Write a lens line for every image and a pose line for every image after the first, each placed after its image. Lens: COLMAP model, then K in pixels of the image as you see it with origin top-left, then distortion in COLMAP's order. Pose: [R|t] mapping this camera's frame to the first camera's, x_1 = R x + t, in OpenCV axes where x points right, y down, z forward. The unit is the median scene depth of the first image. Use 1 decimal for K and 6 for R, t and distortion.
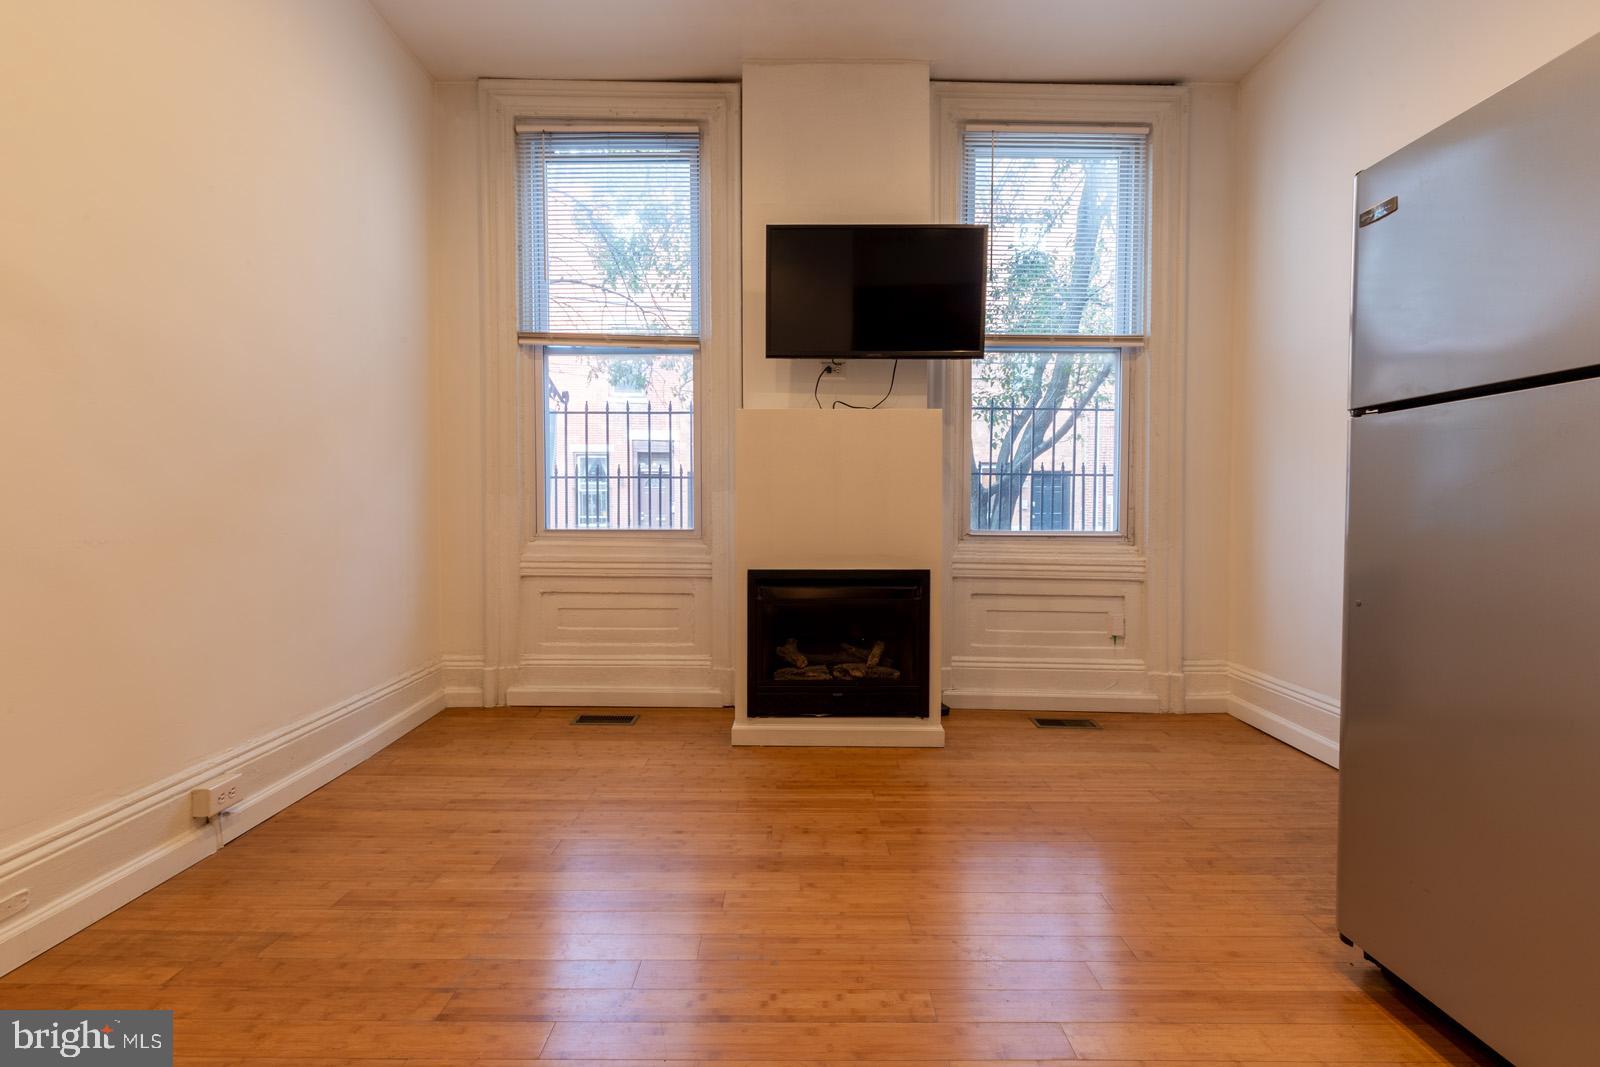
lens RADIAL K [[731.6, 0, 797.4], [0, 731.6, 532.9], [0, 0, 1]] dist [0.003260, -0.000640]
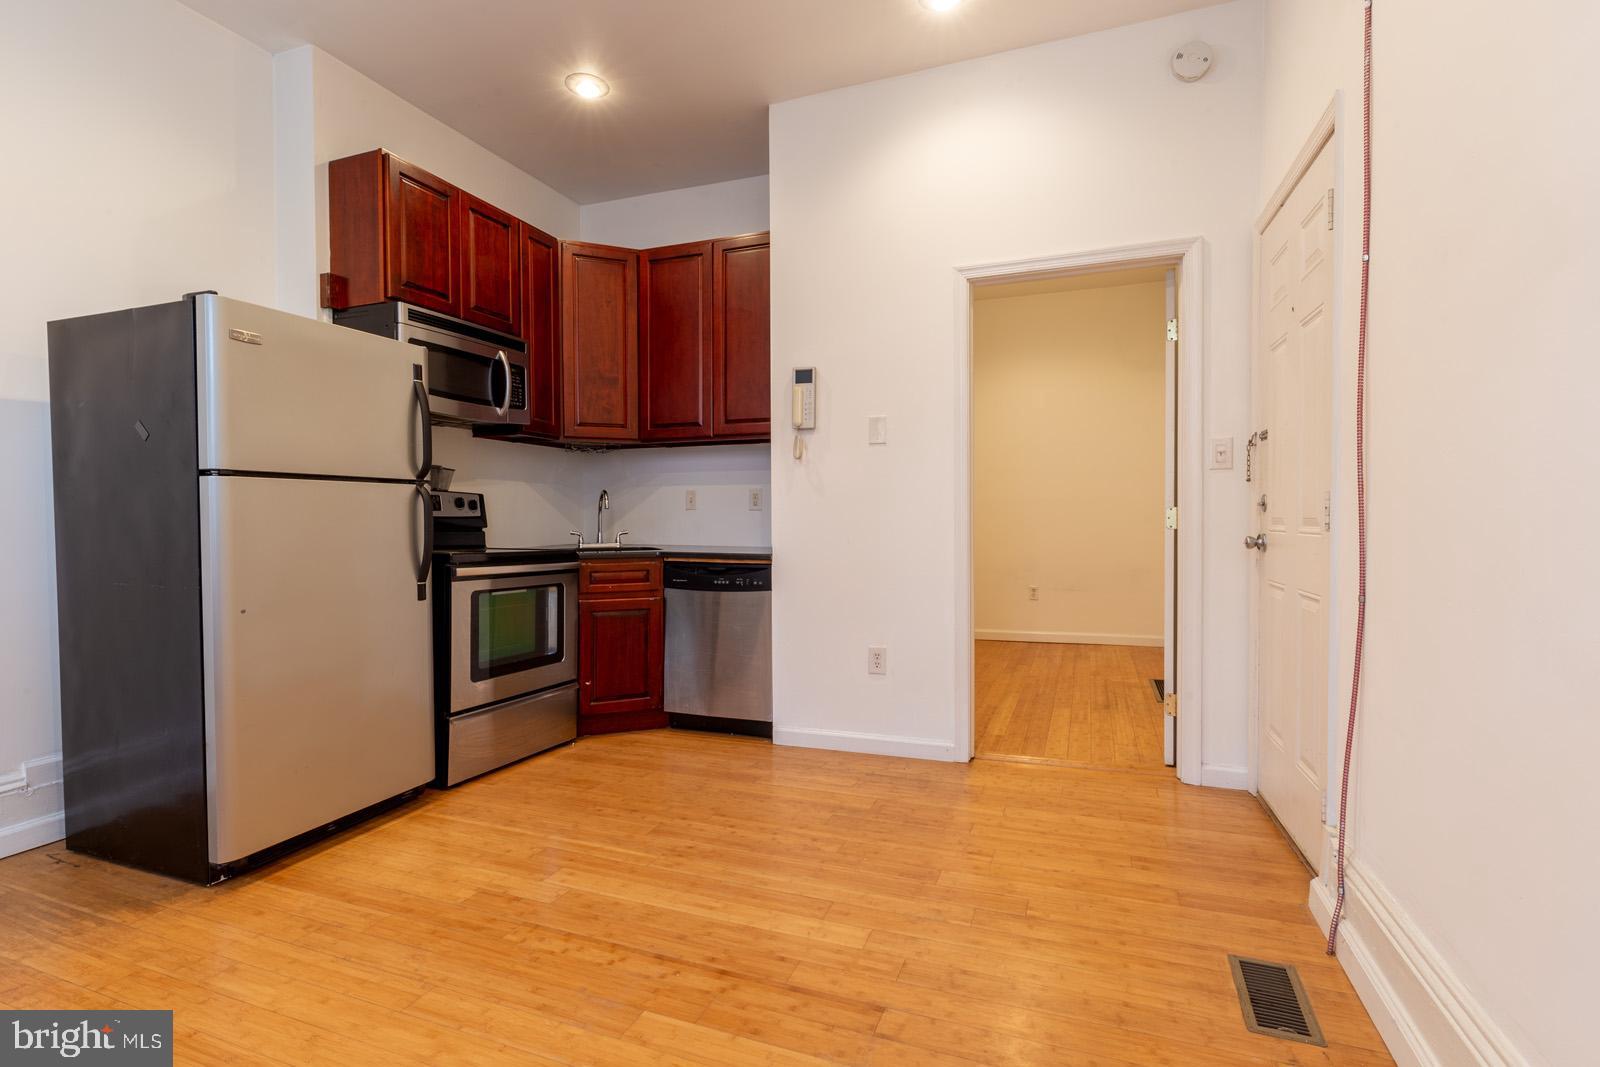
lens RADIAL K [[755.8, 0, 800.0], [0, 755.8, 533.5], [0, 0, 1]] dist [-0.004098, -0.000394]
pose [[-0.933177, -0.006379, 0.359360, -0.329899], [0.012575, 0.998651, 0.050381, -0.049559], [-0.359197, 0.051533, -0.931838, 0.876407]]
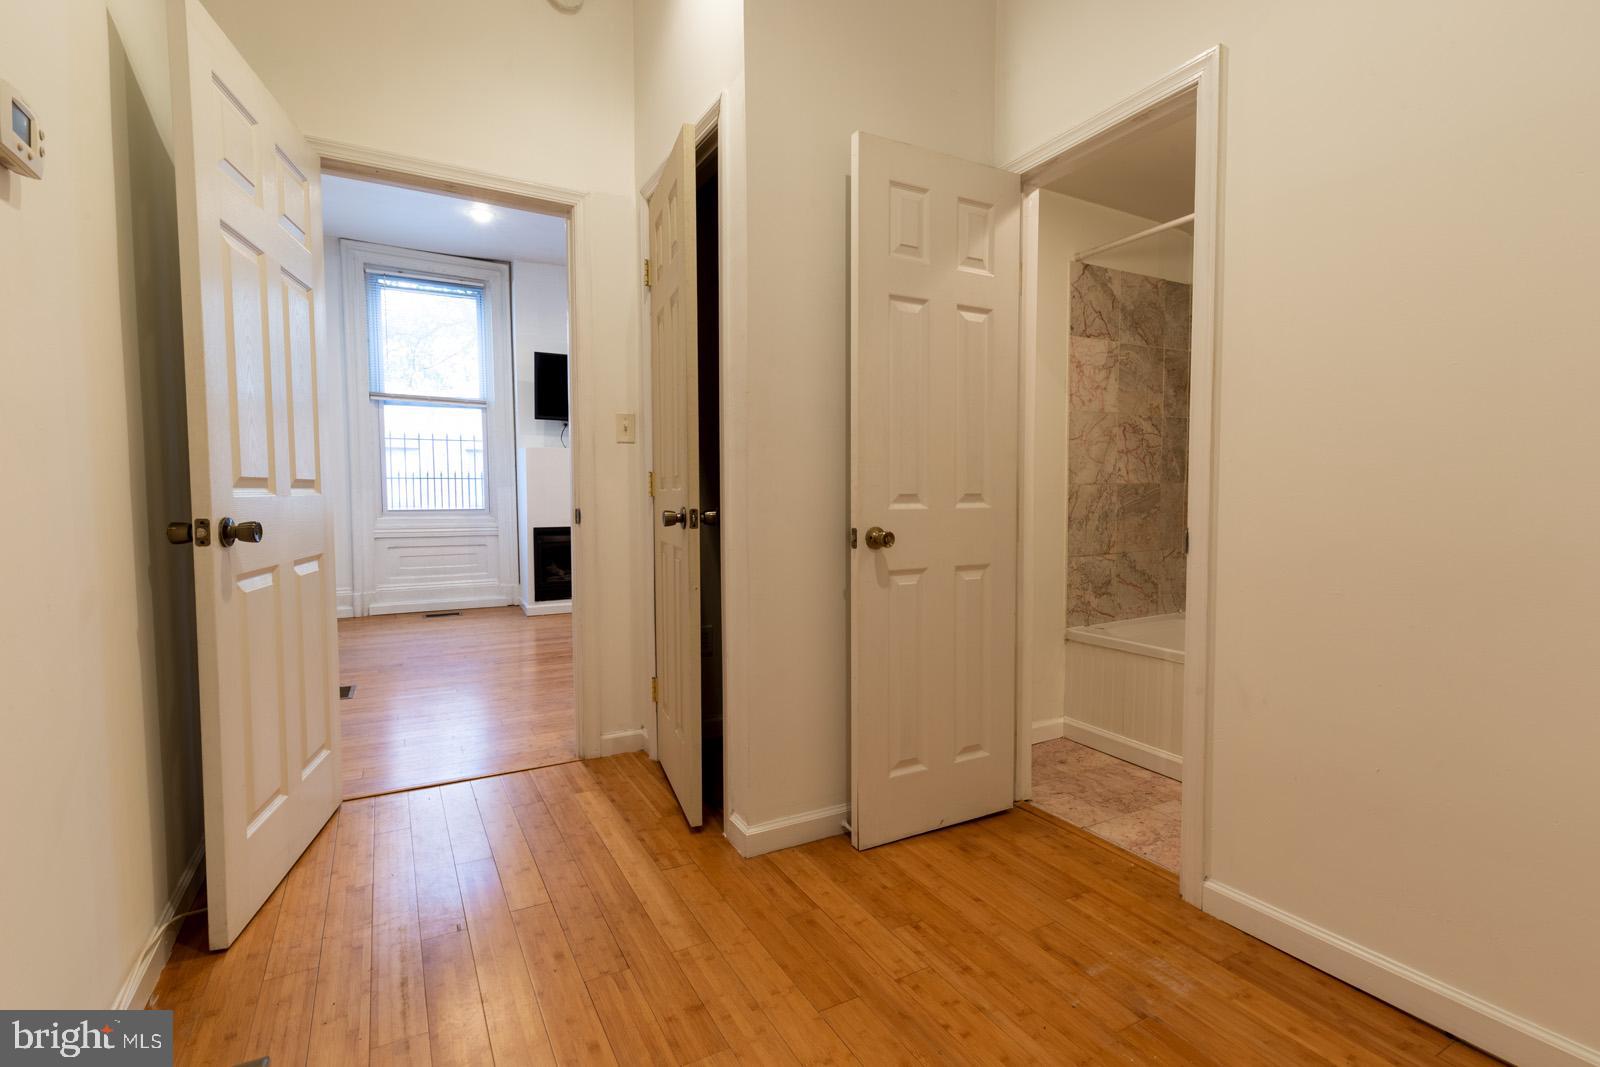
lens RADIAL K [[731.6, 0, 797.4], [0, 731.6, 532.9], [0, 0, 1]] dist [0.003260, -0.000640]
pose [[0.871272, -0.031816, 0.489768, -0.371944], [0.019709, 0.999360, 0.029860, 0.017032], [-0.490405, -0.016363, 0.871341, -0.972893]]
